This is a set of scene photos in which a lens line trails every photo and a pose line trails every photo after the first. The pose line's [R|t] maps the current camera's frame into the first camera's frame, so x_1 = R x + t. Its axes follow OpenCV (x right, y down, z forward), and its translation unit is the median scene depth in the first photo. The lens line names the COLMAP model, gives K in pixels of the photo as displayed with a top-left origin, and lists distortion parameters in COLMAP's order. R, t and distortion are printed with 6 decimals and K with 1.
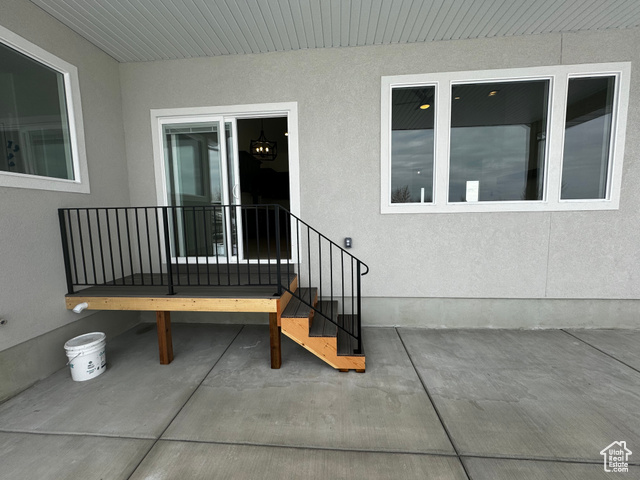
lens RADIAL K [[254.2, 0, 319.8], [0, 254.2, 238.8], [0, 0, 1]] dist [-0.003268, 0.000642]
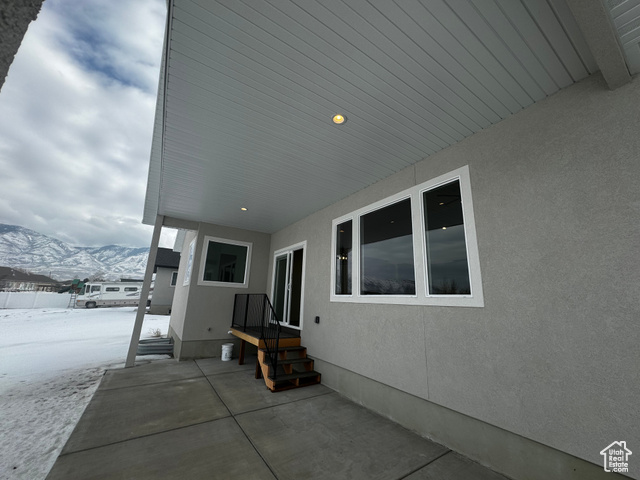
lens RADIAL K [[254.2, 0, 319.7], [0, 254.2, 237.2], [0, 0, 1]] dist [-0.003268, 0.000642]
pose [[0.609241, -0.154613, -0.777766, 1.541794], [-0.120787, 0.951270, -0.283719, -0.027721], [0.783732, 0.266797, 0.560877, -0.009601]]
